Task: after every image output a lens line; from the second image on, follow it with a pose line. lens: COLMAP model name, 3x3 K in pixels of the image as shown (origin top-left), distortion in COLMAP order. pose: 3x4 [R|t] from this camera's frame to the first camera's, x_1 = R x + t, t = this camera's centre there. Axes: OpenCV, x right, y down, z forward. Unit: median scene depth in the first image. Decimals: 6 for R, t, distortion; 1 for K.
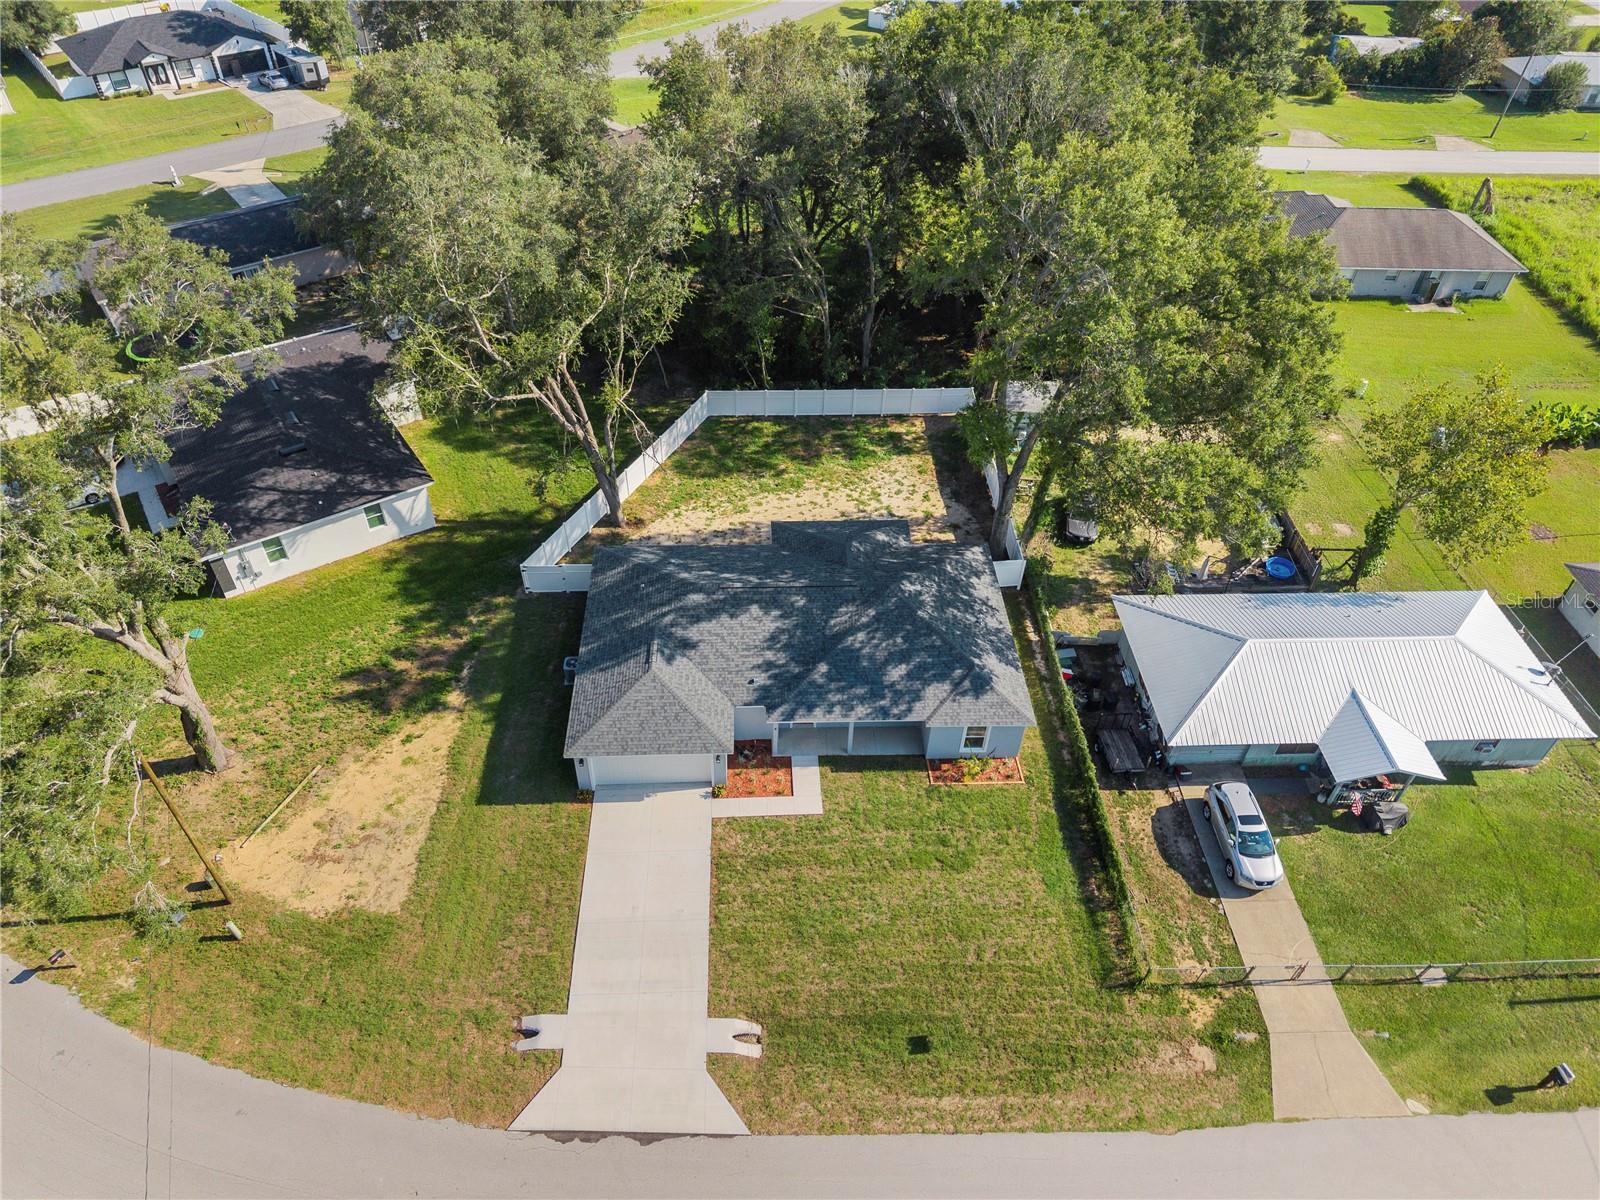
lens RADIAL K [[1097.9, 0, 804.9], [0, 1097.9, 604.5], [0, 0, 1]] dist [0.078602, -0.096868]
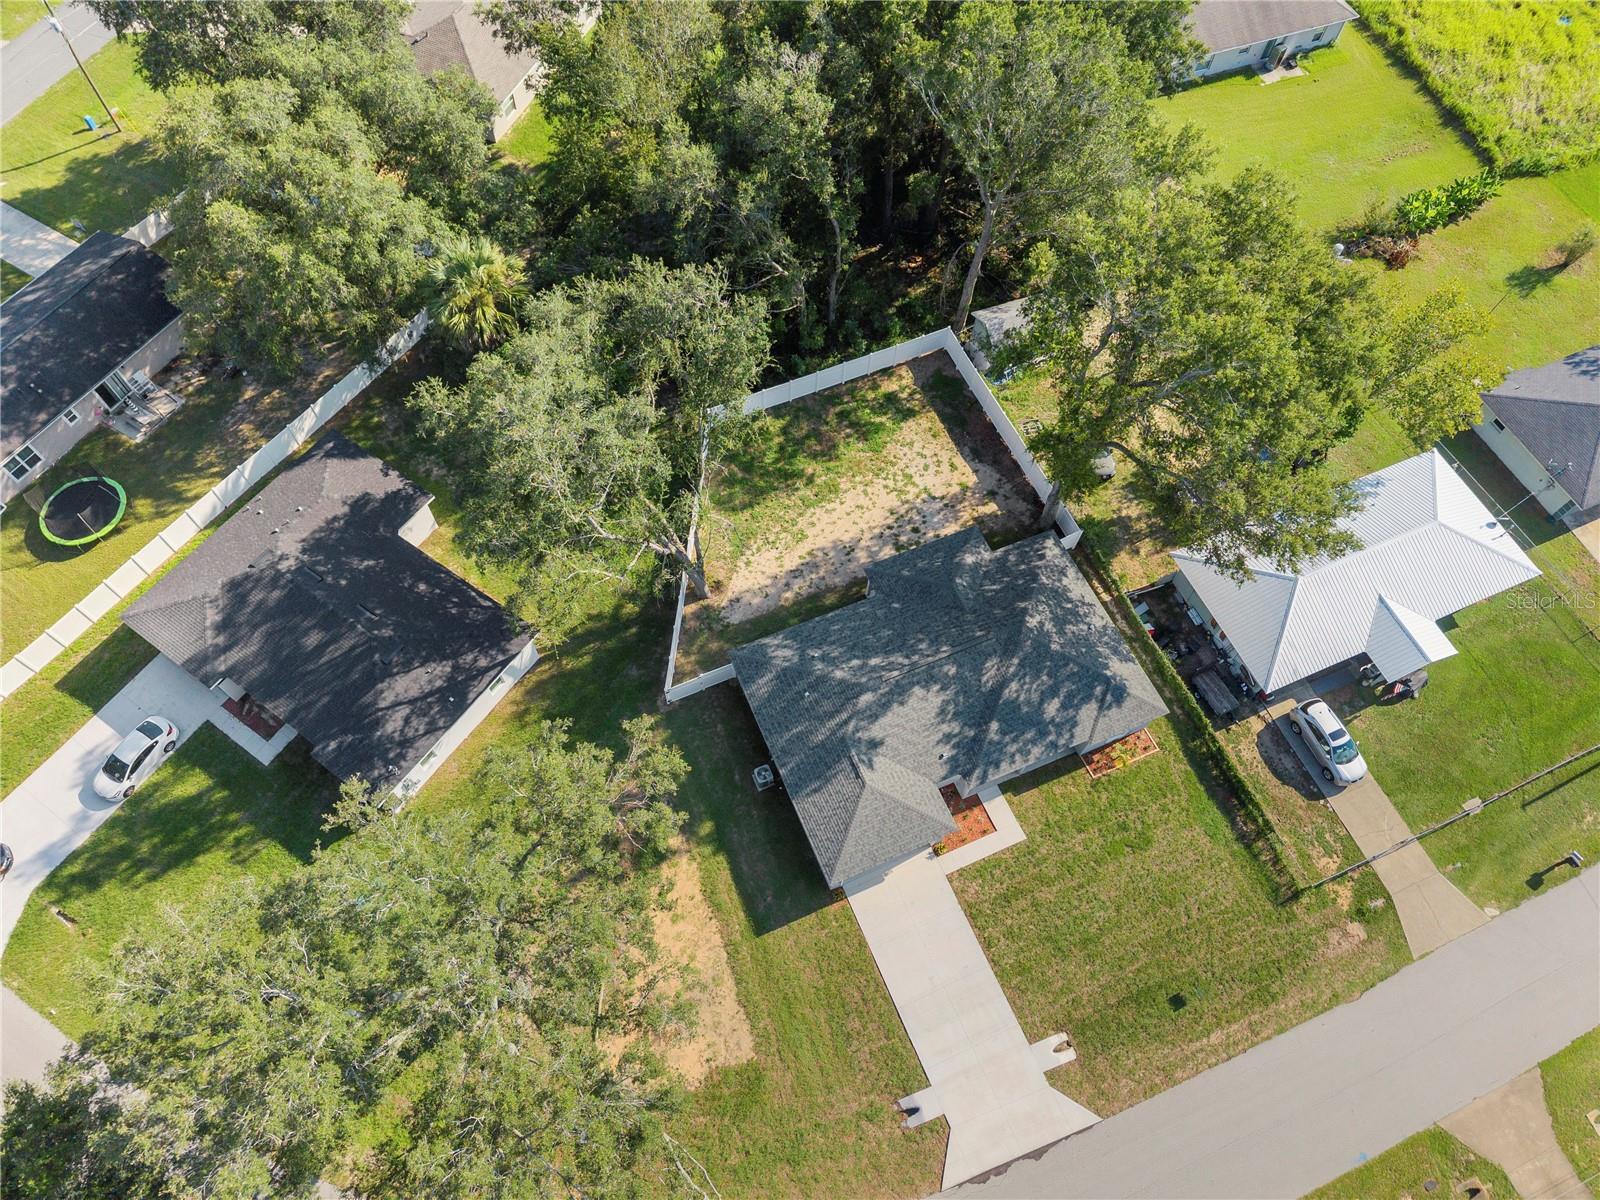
lens RADIAL K [[1097.9, 0, 804.9], [0, 1097.9, 604.5], [0, 0, 1]] dist [0.078602, -0.096868]
pose [[0.930926, -0.320098, 0.175825, -0.335273], [0.238386, 0.897324, 0.371460, -0.539294], [-0.276675, -0.303887, 0.911649, 0.035542]]
